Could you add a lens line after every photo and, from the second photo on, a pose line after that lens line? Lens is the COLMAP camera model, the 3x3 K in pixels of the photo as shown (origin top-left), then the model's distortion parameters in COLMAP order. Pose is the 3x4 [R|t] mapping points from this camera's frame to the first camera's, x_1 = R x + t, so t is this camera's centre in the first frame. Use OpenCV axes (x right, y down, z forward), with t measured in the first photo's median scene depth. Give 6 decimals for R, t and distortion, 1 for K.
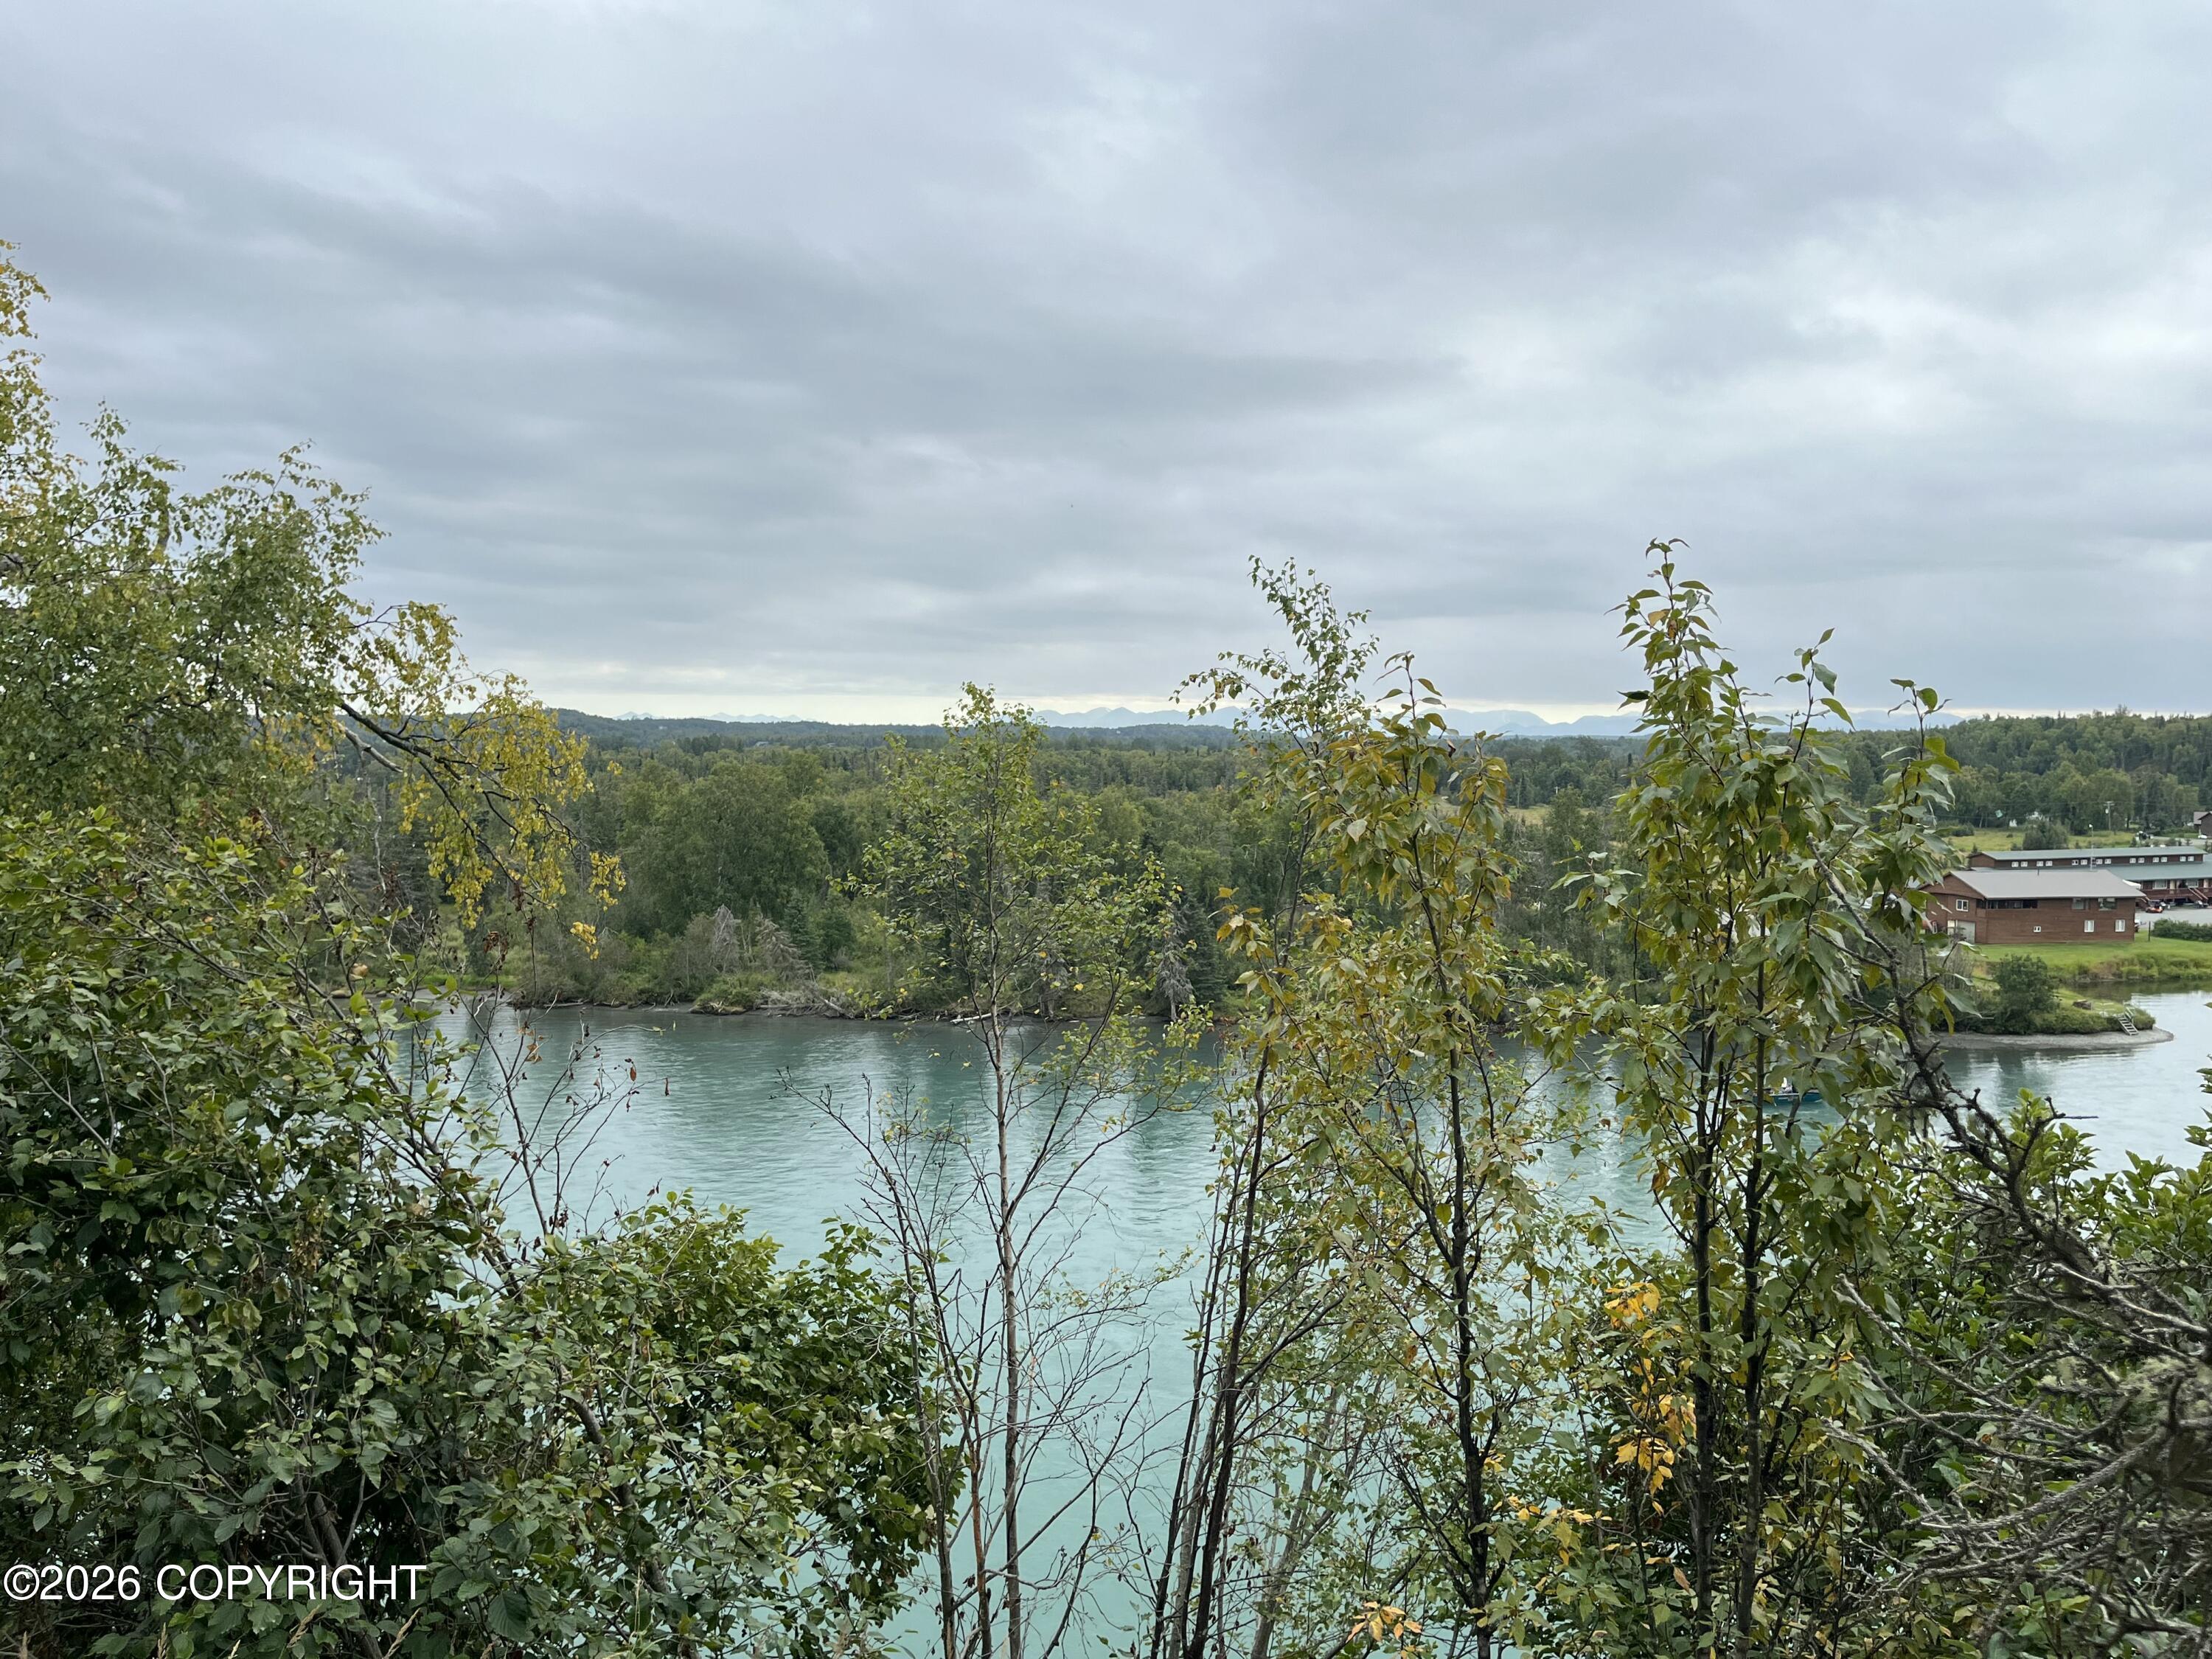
lens RADIAL K [[1665.3, 0, 1106.1], [0, 1665.3, 825.3], [0, 0, 1]] dist [0.069879, -0.097796]
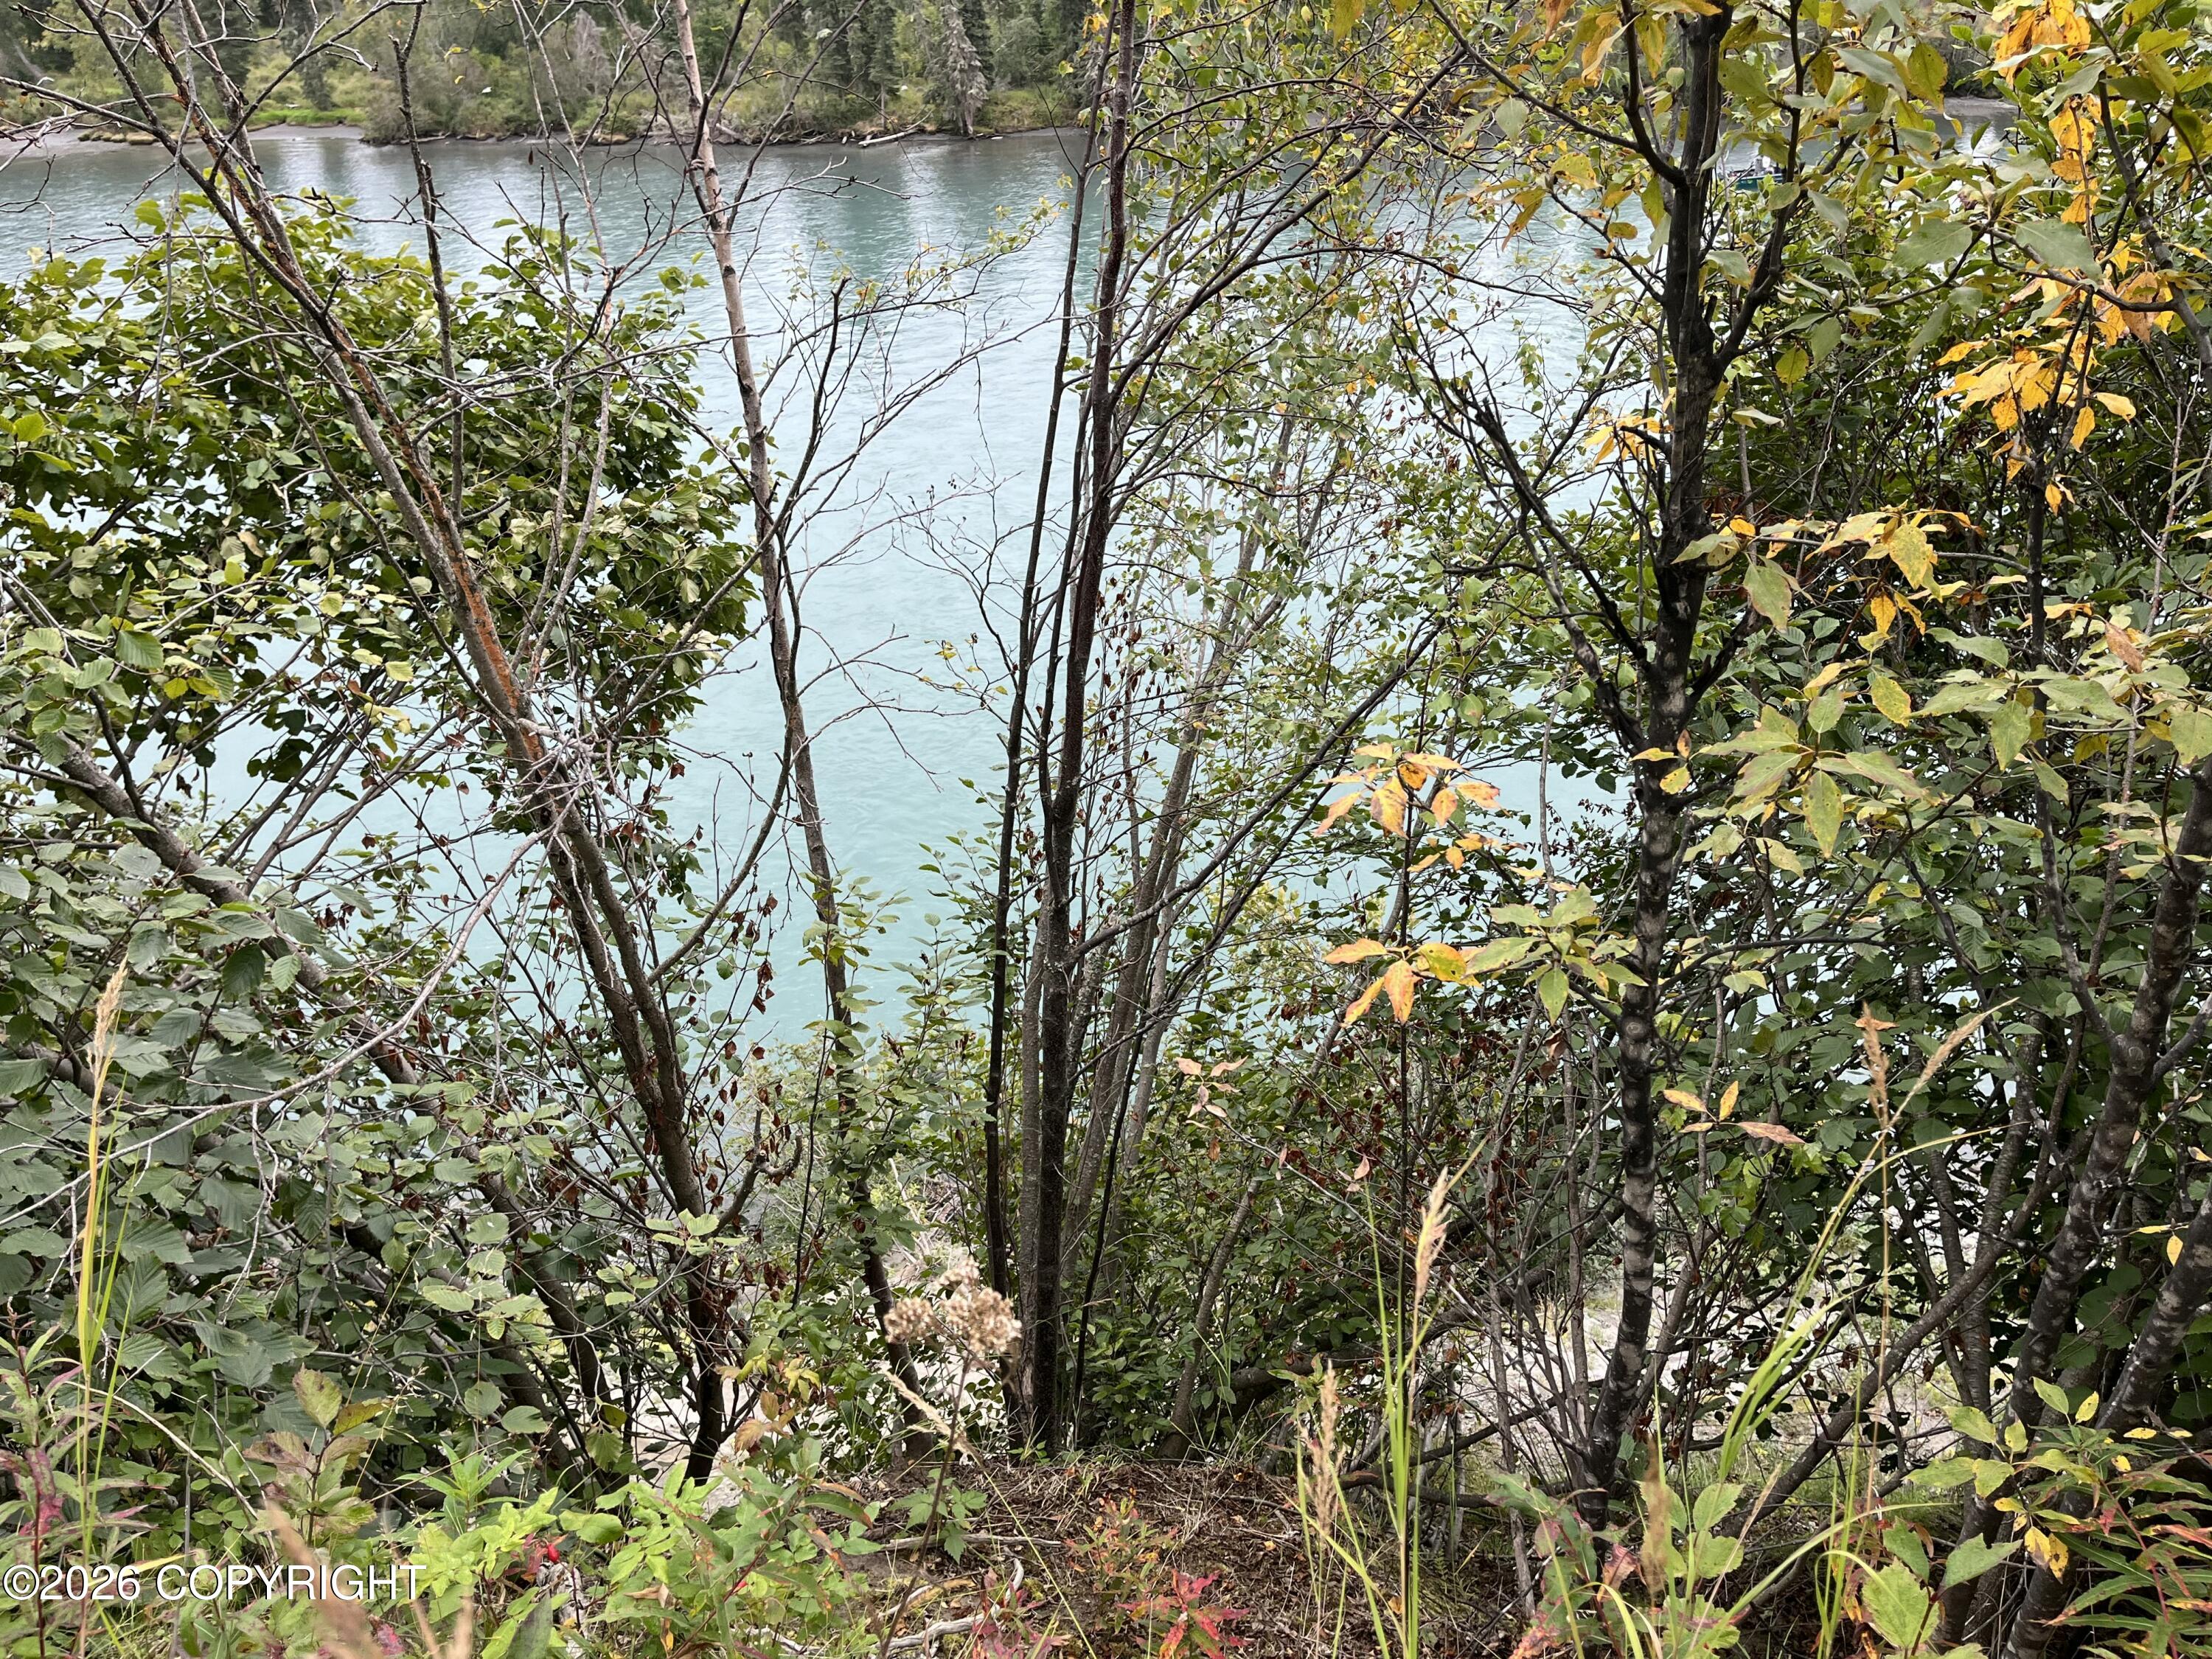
lens RADIAL K [[1665.3, 0, 1114.0], [0, 1665.3, 829.4], [0, 0, 1]] dist [0.069879, -0.097796]
pose [[0.998207, -0.055937, 0.021299, 0.046144], [0.038789, 0.875560, 0.481549, 0.155115], [-0.045586, -0.479859, 0.876160, 0.351790]]
